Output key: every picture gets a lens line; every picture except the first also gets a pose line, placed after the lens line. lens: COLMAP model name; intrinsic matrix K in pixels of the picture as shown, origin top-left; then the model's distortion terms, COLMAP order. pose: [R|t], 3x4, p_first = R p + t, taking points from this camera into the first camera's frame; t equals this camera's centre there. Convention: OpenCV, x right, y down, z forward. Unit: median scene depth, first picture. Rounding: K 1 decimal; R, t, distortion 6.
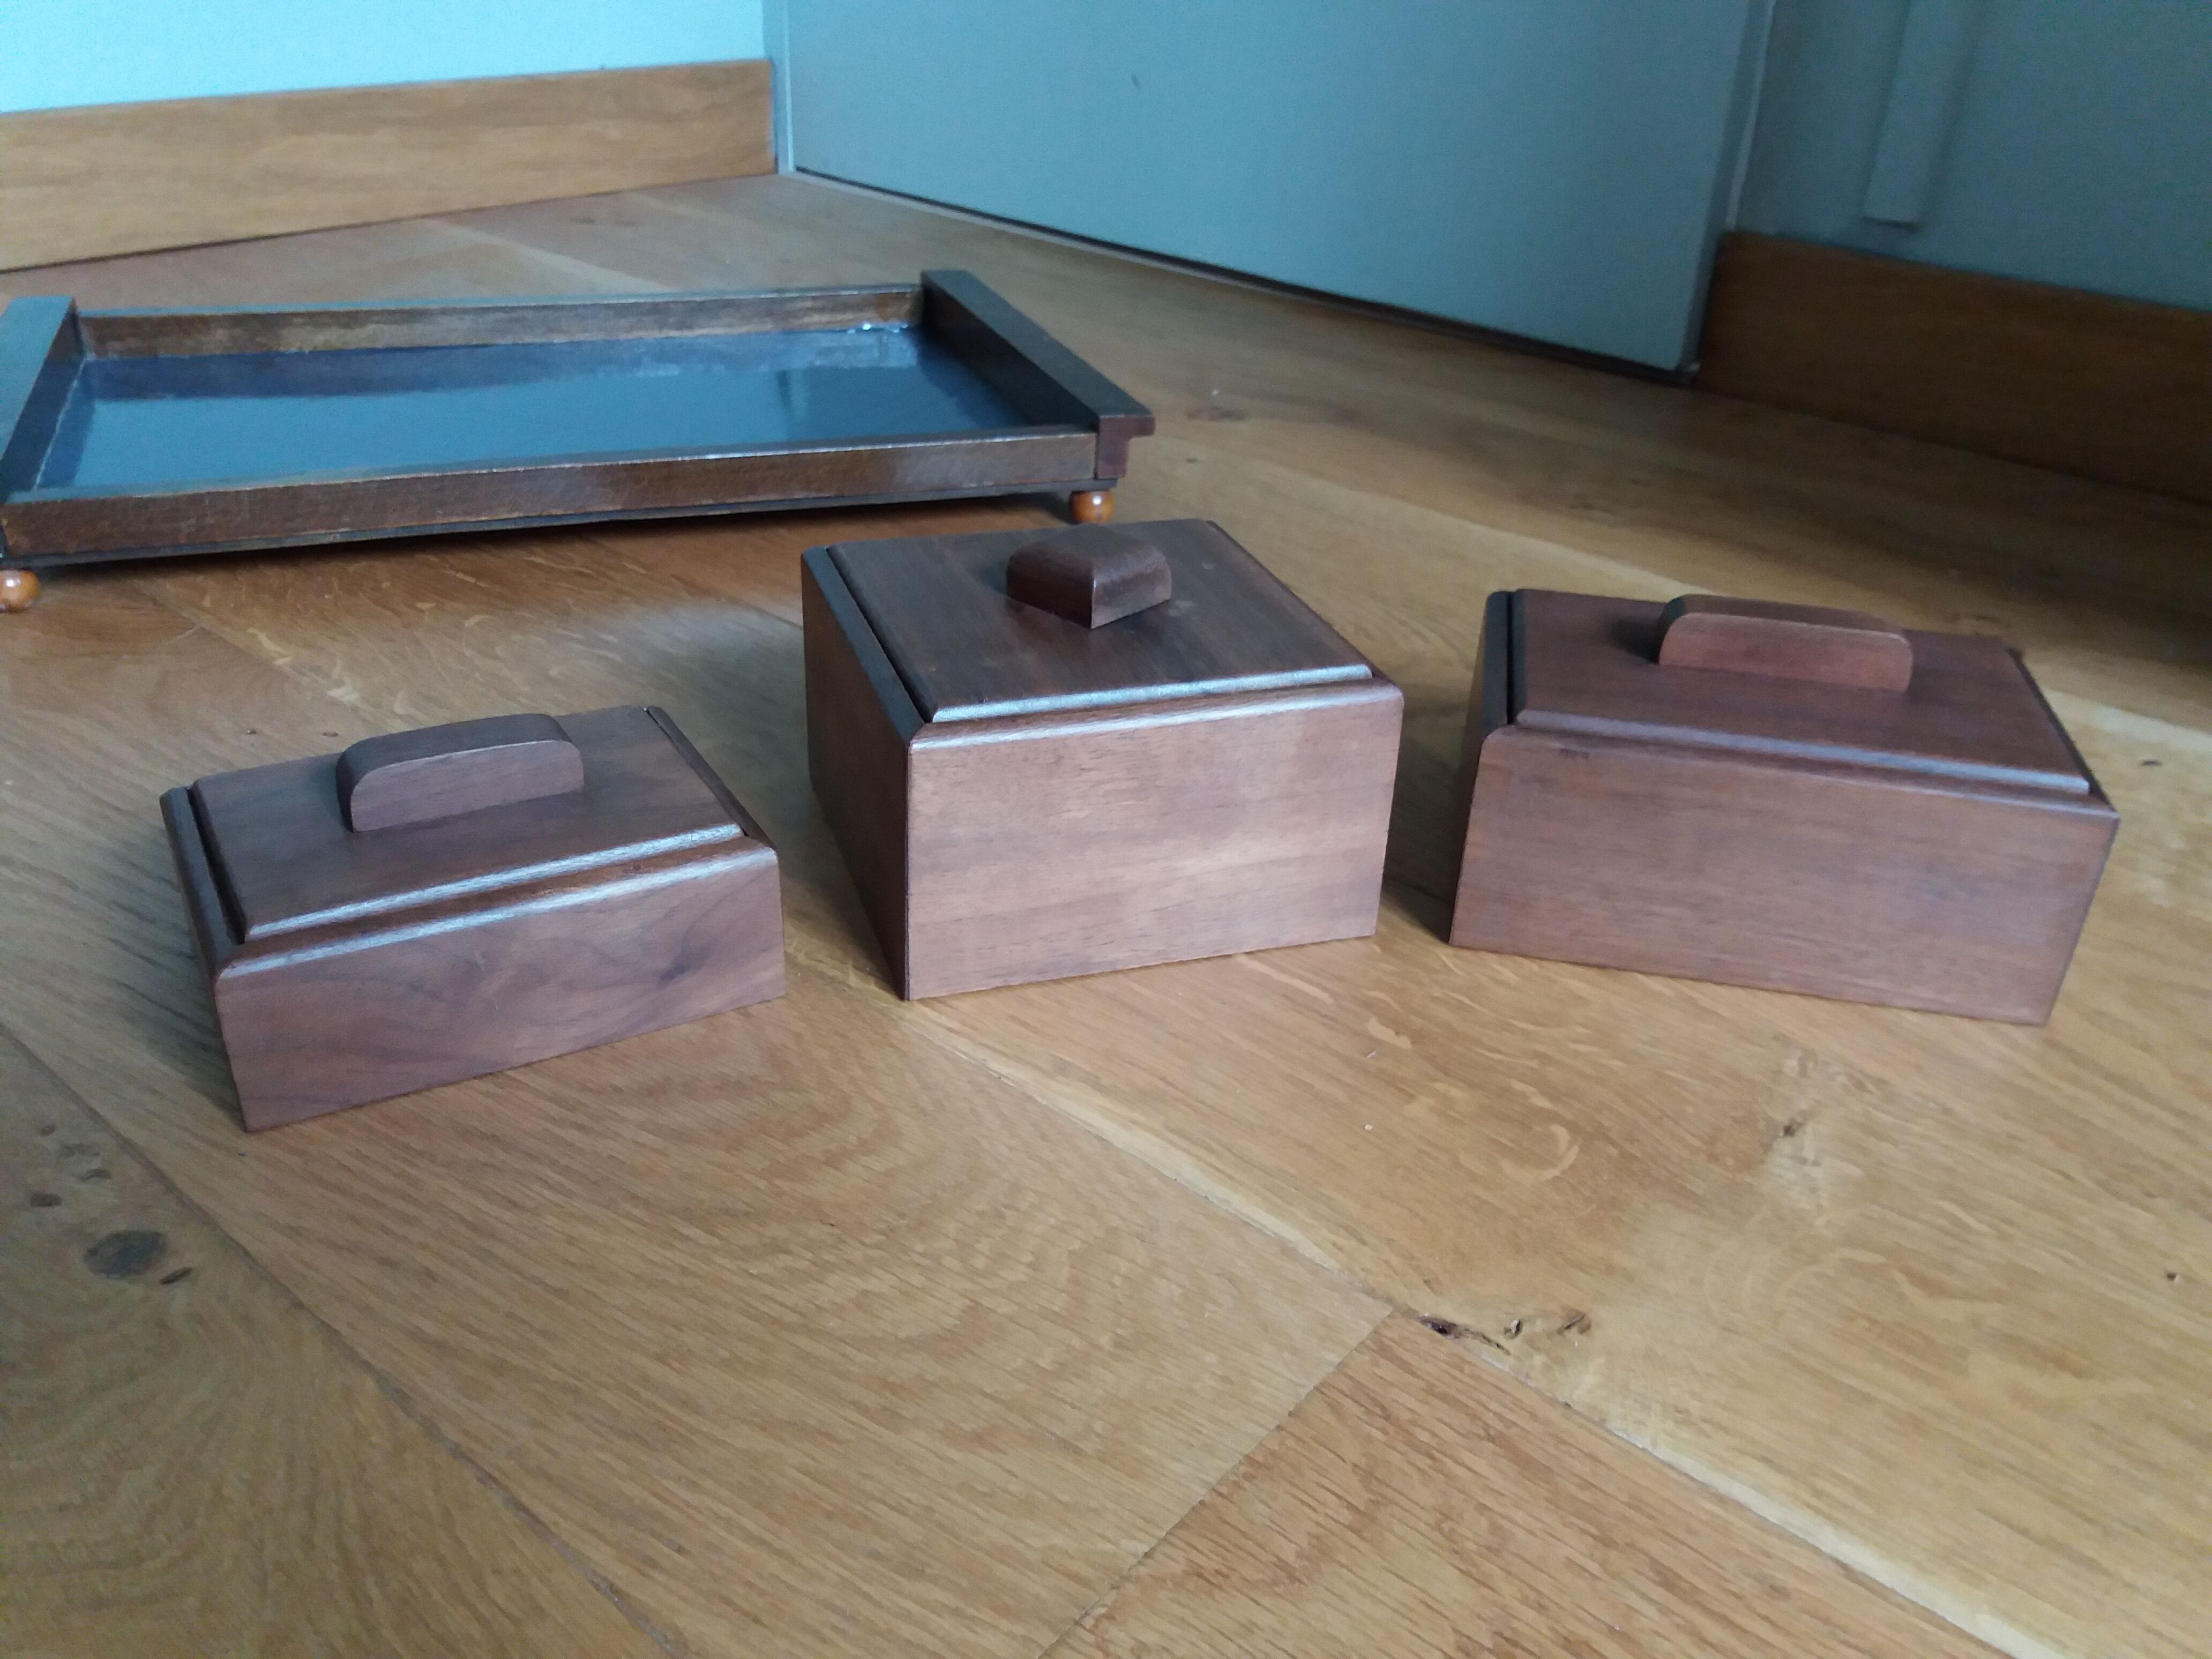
lens RADIAL K [[1815.9, 0, 1113.0], [0, 1815.9, 828.3], [0, 0, 1]] dist [-0.009396, -0.008388]
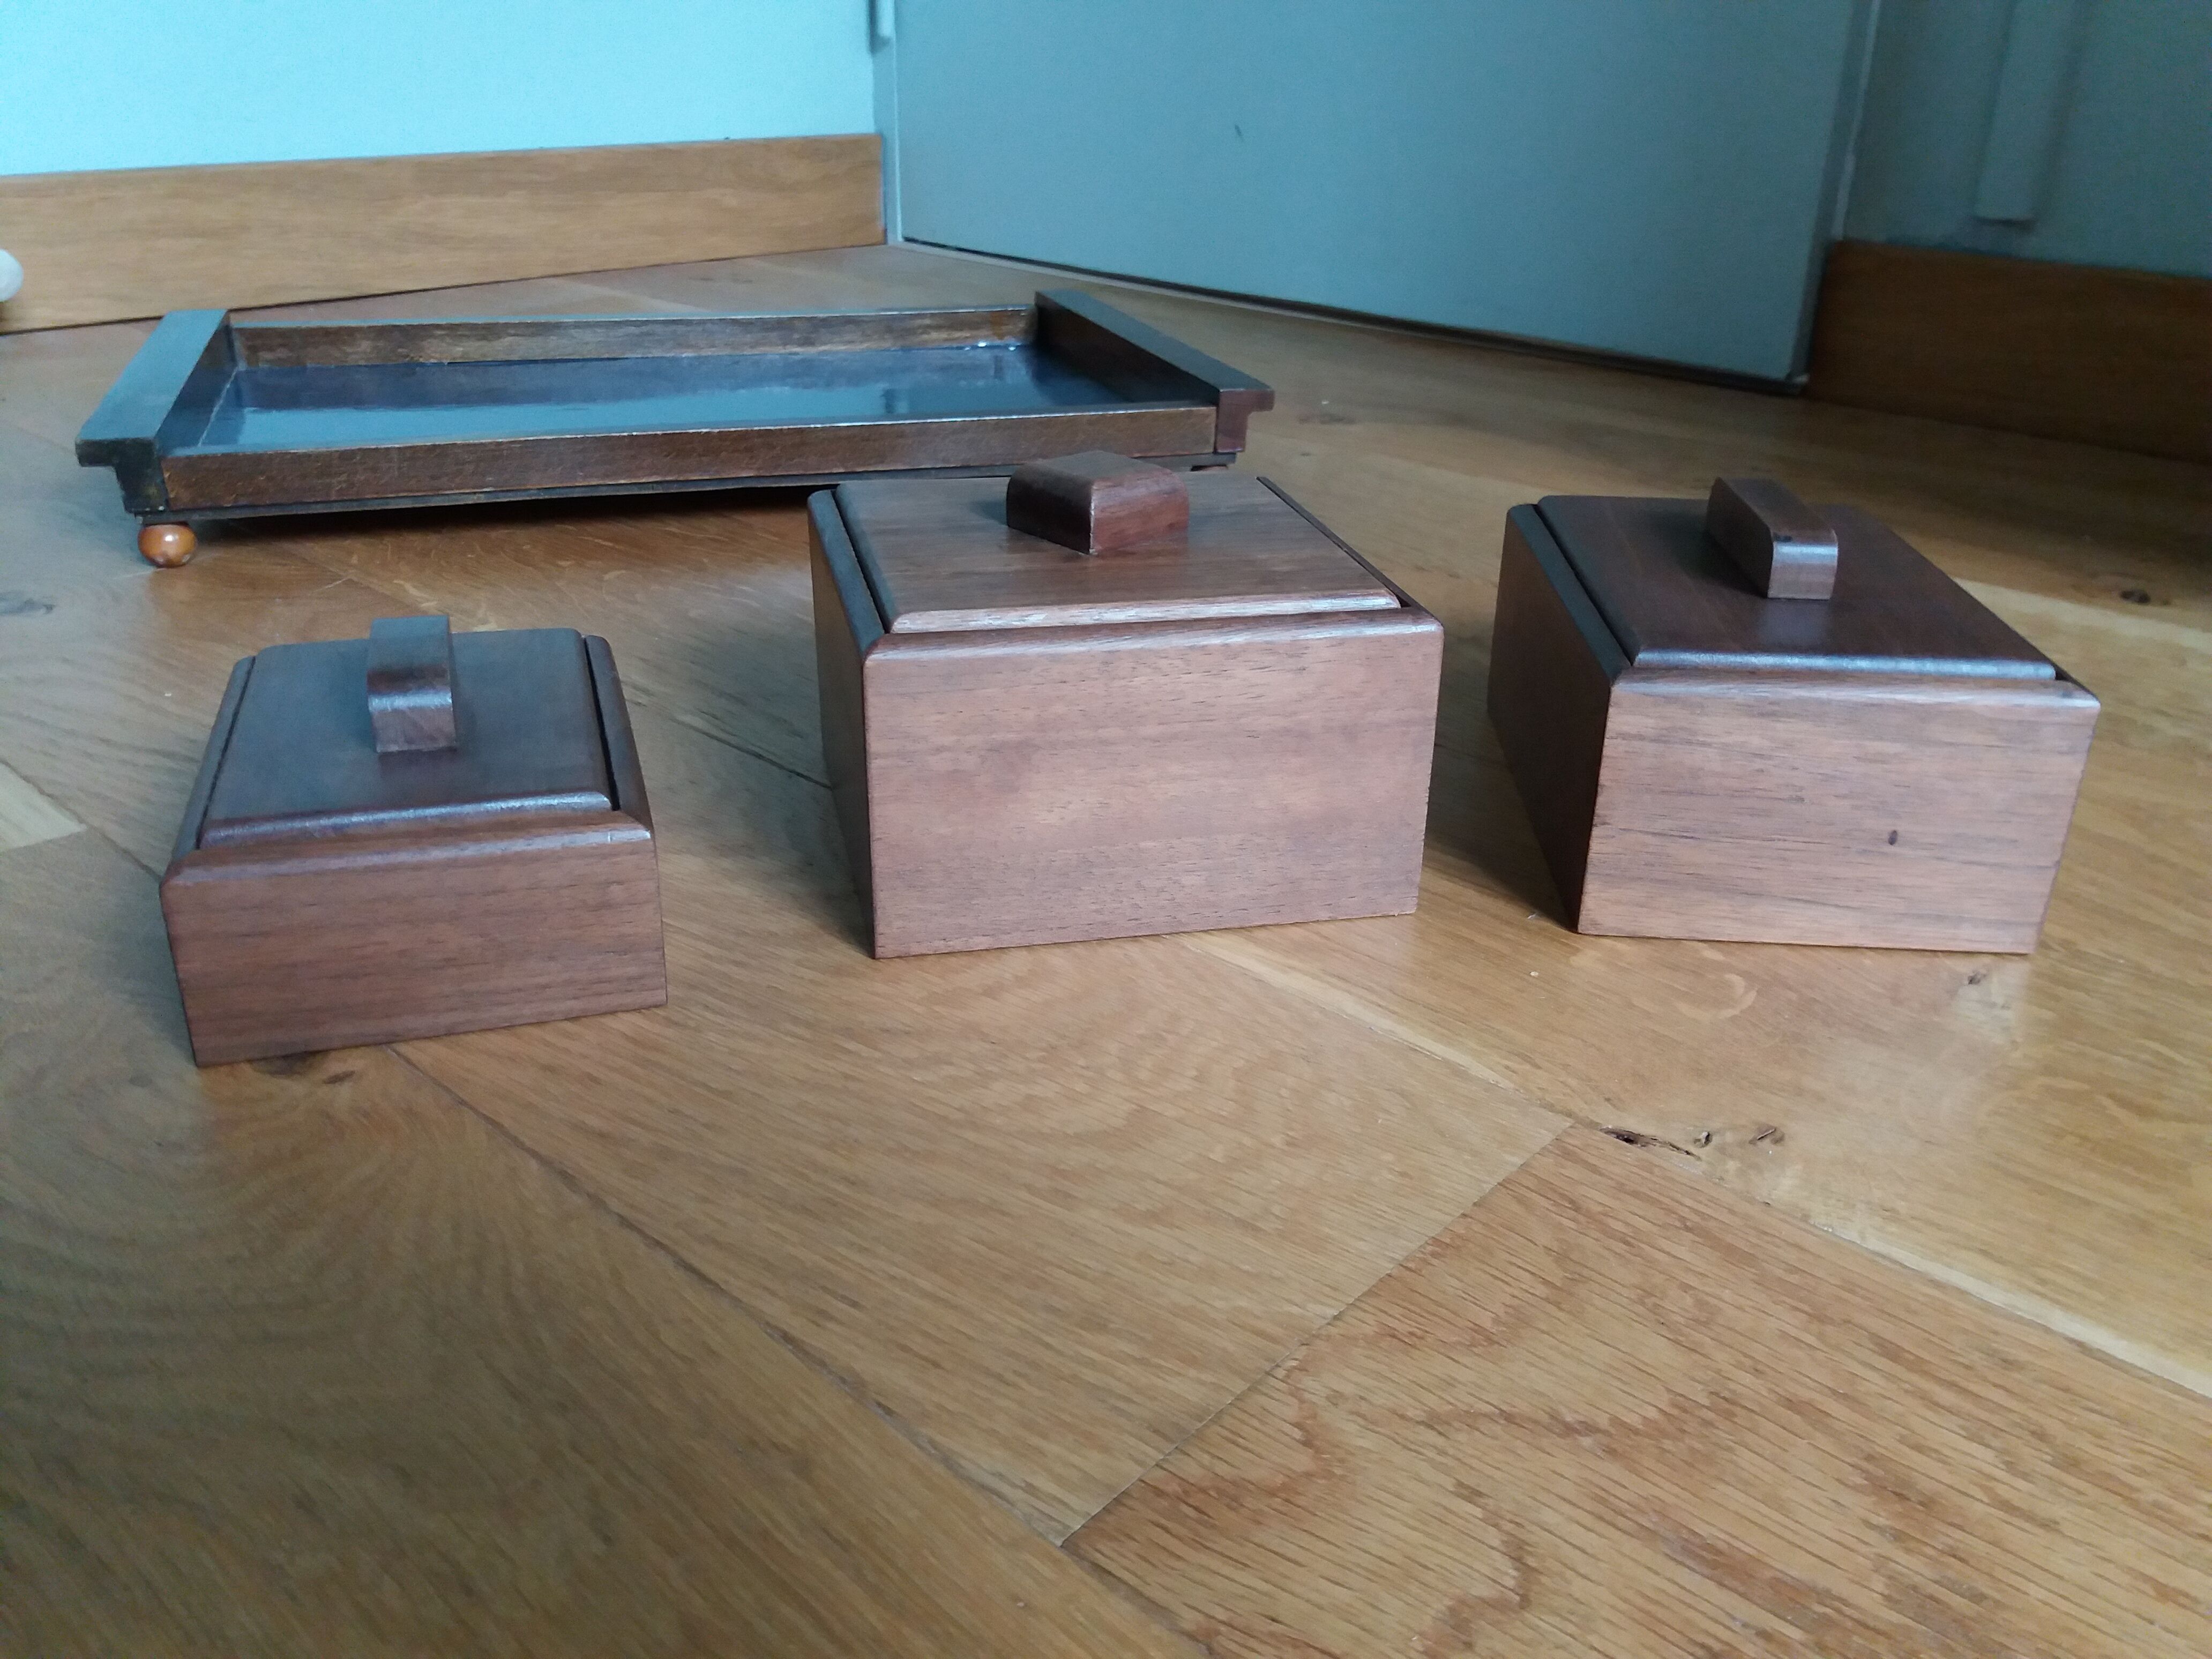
lens RADIAL K [[1807.2, 0, 1110.8], [0, 1807.2, 831.0], [0, 0, 1]] dist [0.013771, -0.050011]
pose [[0.998922, -0.005366, -0.046113, -0.045780], [0.002050, 0.997427, -0.071657, 0.176378], [0.046379, 0.071485, 0.996363, 0.018979]]
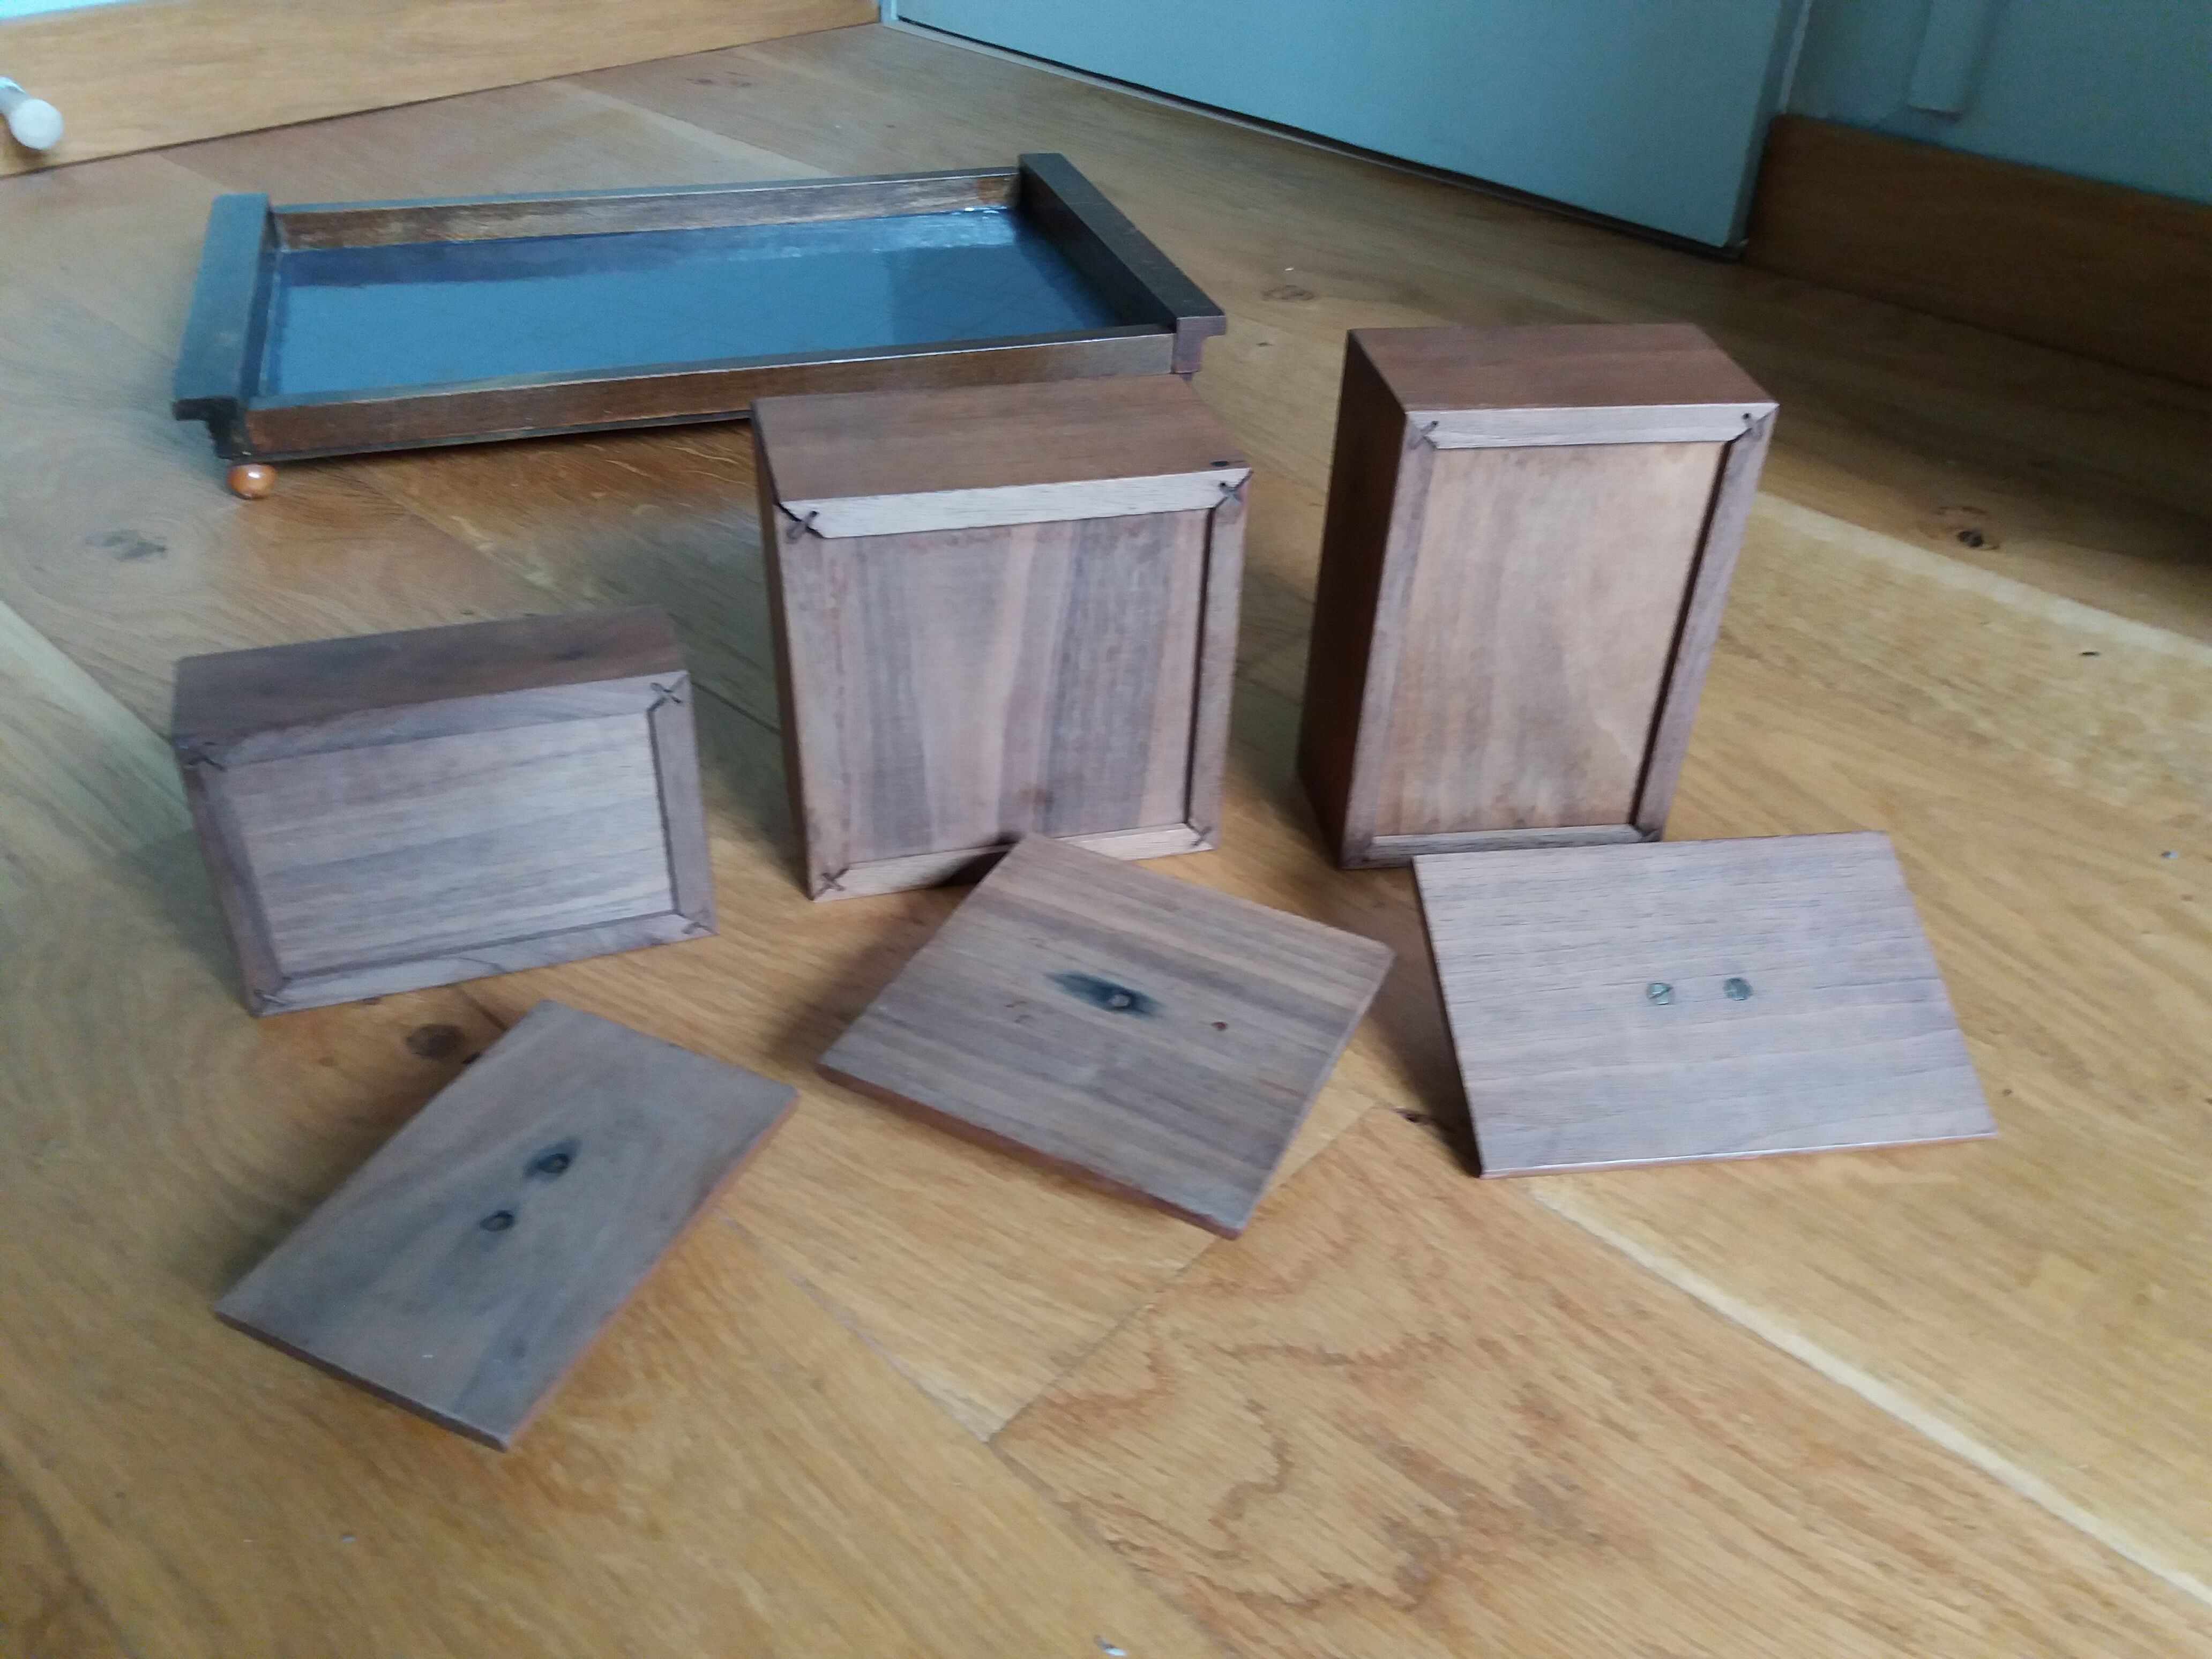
lens RADIAL K [[1778.3, 0, 1105.5], [0, 1778.3, 830.5], [0, 0, 1]] dist [0.089733, -0.206047]
pose [[0.998587, 0.018552, -0.049801, 0.017767], [-0.012673, 0.993183, 0.115872, -0.079612], [0.051611, -0.115078, 0.992015, -0.276209]]
